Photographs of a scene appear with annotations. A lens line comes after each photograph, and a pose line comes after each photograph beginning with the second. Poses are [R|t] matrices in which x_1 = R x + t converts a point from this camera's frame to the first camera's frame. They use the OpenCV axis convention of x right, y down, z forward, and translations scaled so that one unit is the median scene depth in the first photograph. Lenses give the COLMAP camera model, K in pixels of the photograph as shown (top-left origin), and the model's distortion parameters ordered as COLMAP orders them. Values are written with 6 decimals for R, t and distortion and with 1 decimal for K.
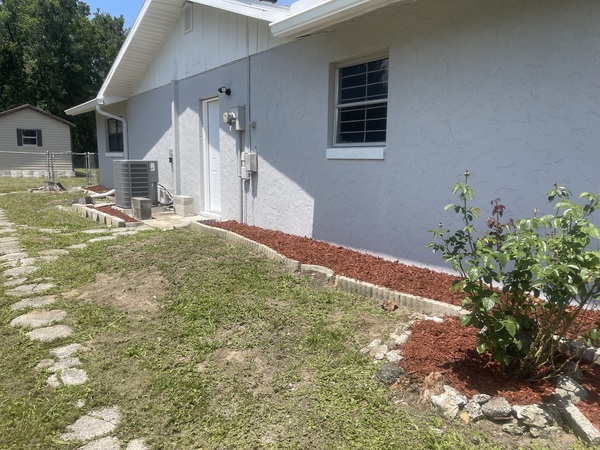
lens RADIAL K [[452.6, 0, 300.0], [0, 452.6, 225.0], [0, 0, 1]] dist [0.048951, -0.063981]
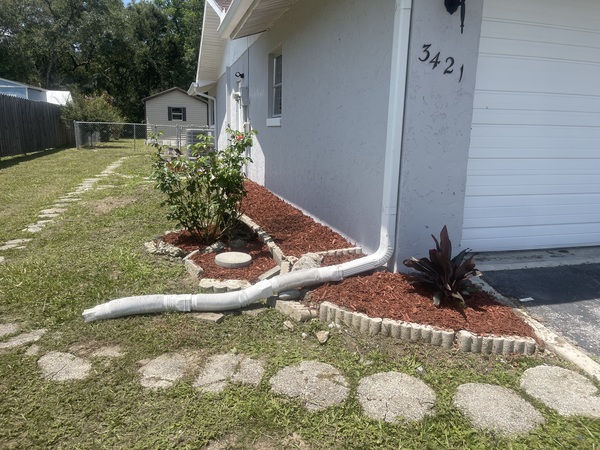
lens RADIAL K [[446.6, 0, 300.0], [0, 446.6, 225.0], [0, 0, 1]] dist [0.086062, 0.001140]
pose [[0.936954, 0.078412, -0.340541, 0.252476], [-0.060960, 0.996234, 0.061666, 0.023365], [0.344093, -0.037018, 0.938205, -0.092592]]
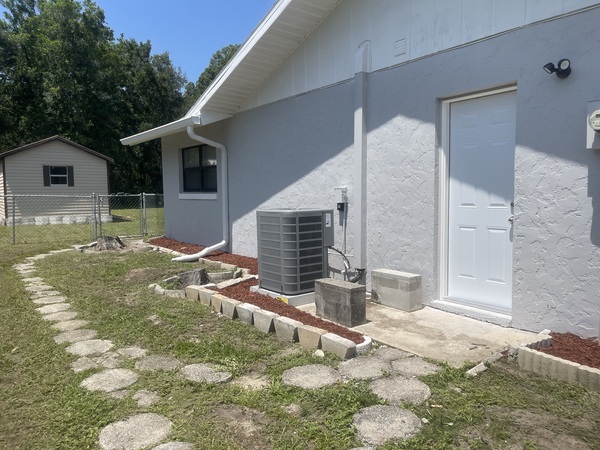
lens RADIAL K [[451.3, 0, 300.0], [0, 451.3, 225.0], [0, 0, 1]] dist [0.027676, -0.003393]
pose [[0.999649, -0.026386, 0.002363, -0.238437], [0.026484, 0.997457, -0.066171, -0.055709], [-0.000611, 0.066211, 0.997805, 0.281421]]
